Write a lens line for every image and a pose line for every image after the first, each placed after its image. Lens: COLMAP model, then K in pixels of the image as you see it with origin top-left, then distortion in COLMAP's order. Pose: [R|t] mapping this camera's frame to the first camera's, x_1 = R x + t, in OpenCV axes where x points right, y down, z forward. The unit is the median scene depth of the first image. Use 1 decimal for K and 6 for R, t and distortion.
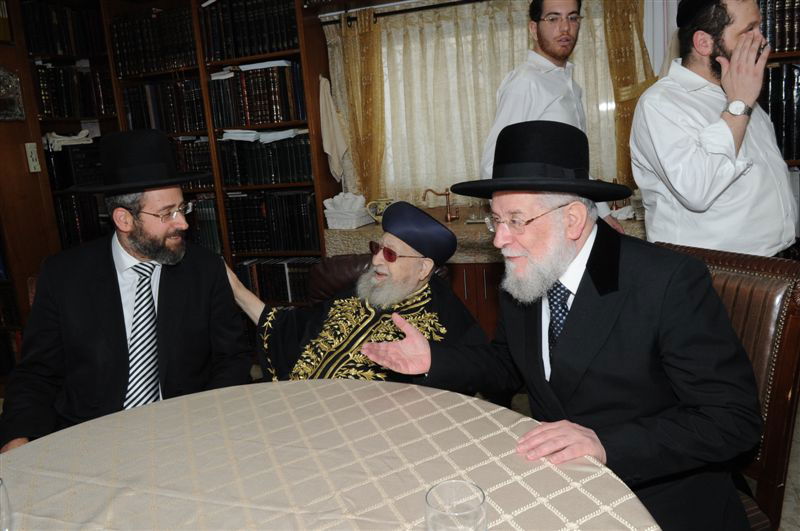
lens RADIAL K [[607.7, 0, 399.1], [0, 607.7, 273.6], [0, 0, 1]] dist [-0.015420, -0.039945]
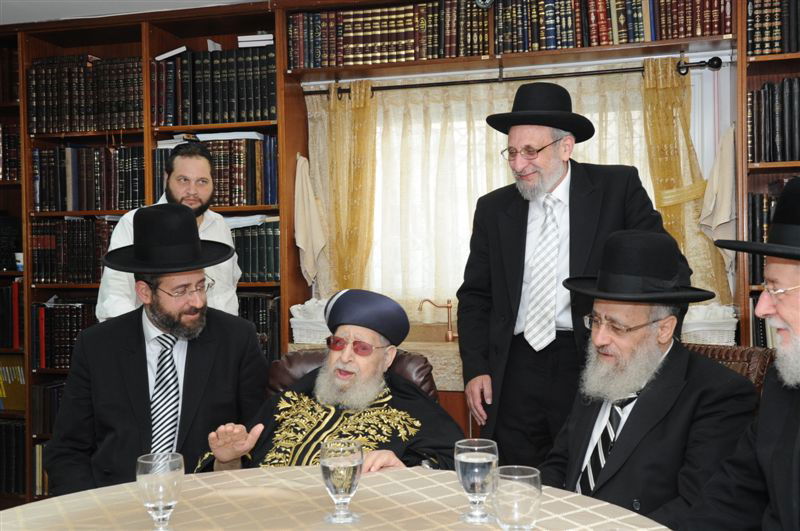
lens RADIAL K [[920.5, 0, 401.0], [0, 920.5, 269.4], [0, 0, 1]] dist [0.074584, 0.000000]
pose [[0.996188, 0.063372, 0.059943, -0.057196], [-0.049515, 0.976546, -0.209536, 0.075152], [-0.071815, 0.205769, 0.975962, -0.179430]]
